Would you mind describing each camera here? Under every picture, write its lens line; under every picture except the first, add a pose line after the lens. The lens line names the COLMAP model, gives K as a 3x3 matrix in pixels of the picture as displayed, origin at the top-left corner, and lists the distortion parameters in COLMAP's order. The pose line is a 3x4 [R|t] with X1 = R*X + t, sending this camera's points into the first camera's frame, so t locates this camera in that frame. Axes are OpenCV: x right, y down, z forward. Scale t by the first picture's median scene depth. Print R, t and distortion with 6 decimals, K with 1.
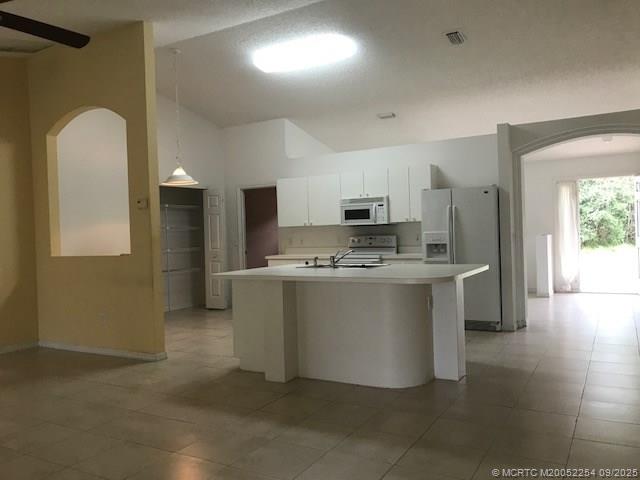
lens RADIAL K [[527.6, 0, 319.8], [0, 527.6, 236.6], [0, 0, 1]] dist [0.050438, -0.053186]
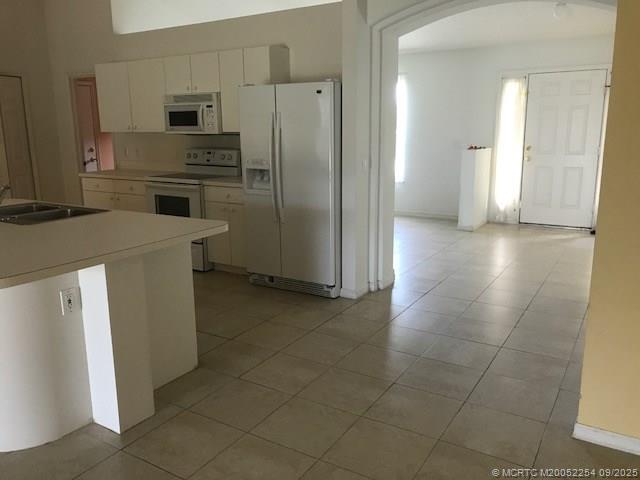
lens RADIAL K [[519.7, 0, 322.0], [0, 519.7, 240.7], [0, 0, 1]] dist [0.053273, -0.096916]
pose [[0.998981, 0.030834, -0.032949, 0.285515], [-0.023421, 0.978382, 0.205476, -0.030045], [0.038573, -0.204495, 0.978107, 0.290160]]
